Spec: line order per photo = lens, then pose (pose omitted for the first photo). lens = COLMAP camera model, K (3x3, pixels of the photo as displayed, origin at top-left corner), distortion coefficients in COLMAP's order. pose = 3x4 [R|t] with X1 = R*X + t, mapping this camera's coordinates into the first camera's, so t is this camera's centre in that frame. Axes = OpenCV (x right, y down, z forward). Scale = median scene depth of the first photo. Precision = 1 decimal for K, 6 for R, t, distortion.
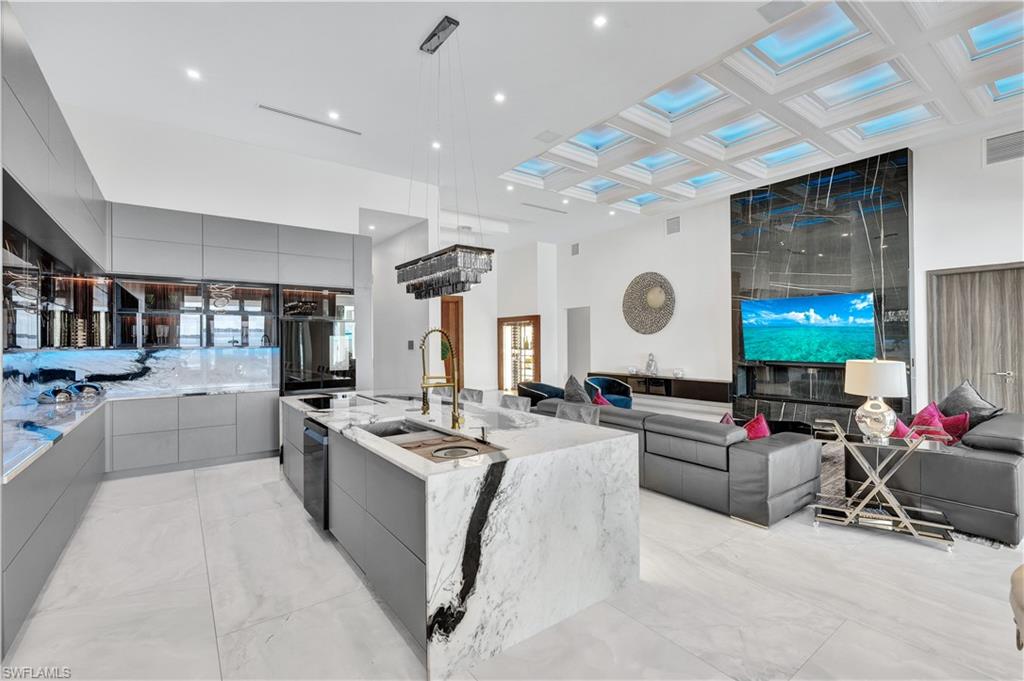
lens RADIAL K [[390.9, 0, 470.9], [0, 390.9, 338.8], [0, 0, 1]] dist [-0.000575, -0.000046]
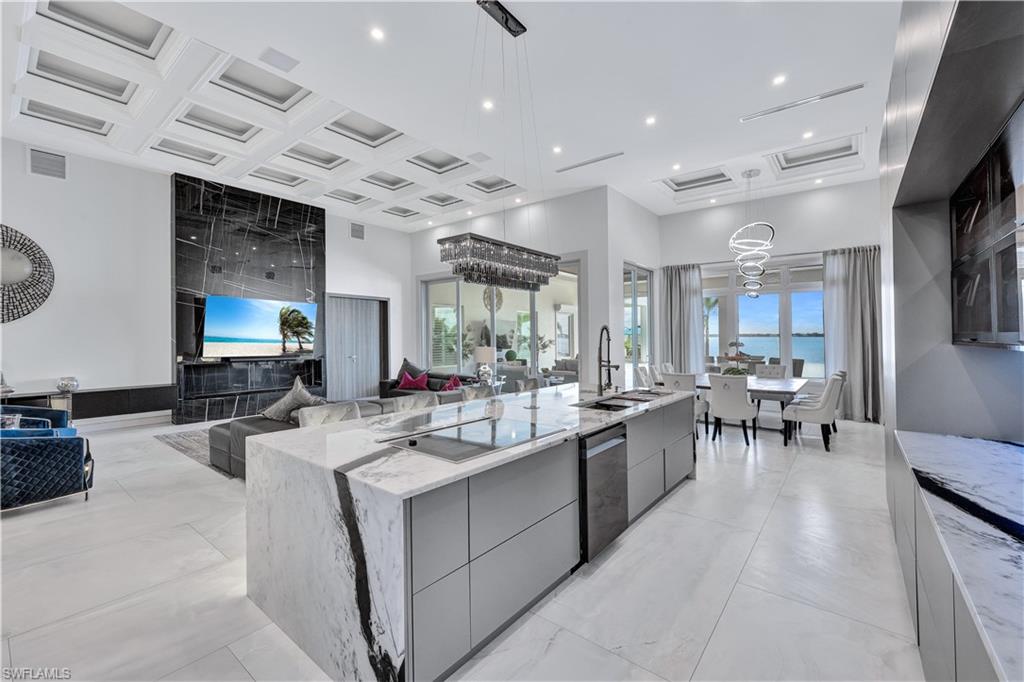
lens RADIAL K [[425.5, 0, 506.1], [0, 425.5, 328.3], [0, 0, 1]] dist [0.002005, 0.000177]
pose [[-0.236270, 0.028489, 0.971270, -0.651477], [-0.002138, 0.999552, -0.029838, 0.014468], [-0.971685, -0.009127, -0.236103, 0.748655]]
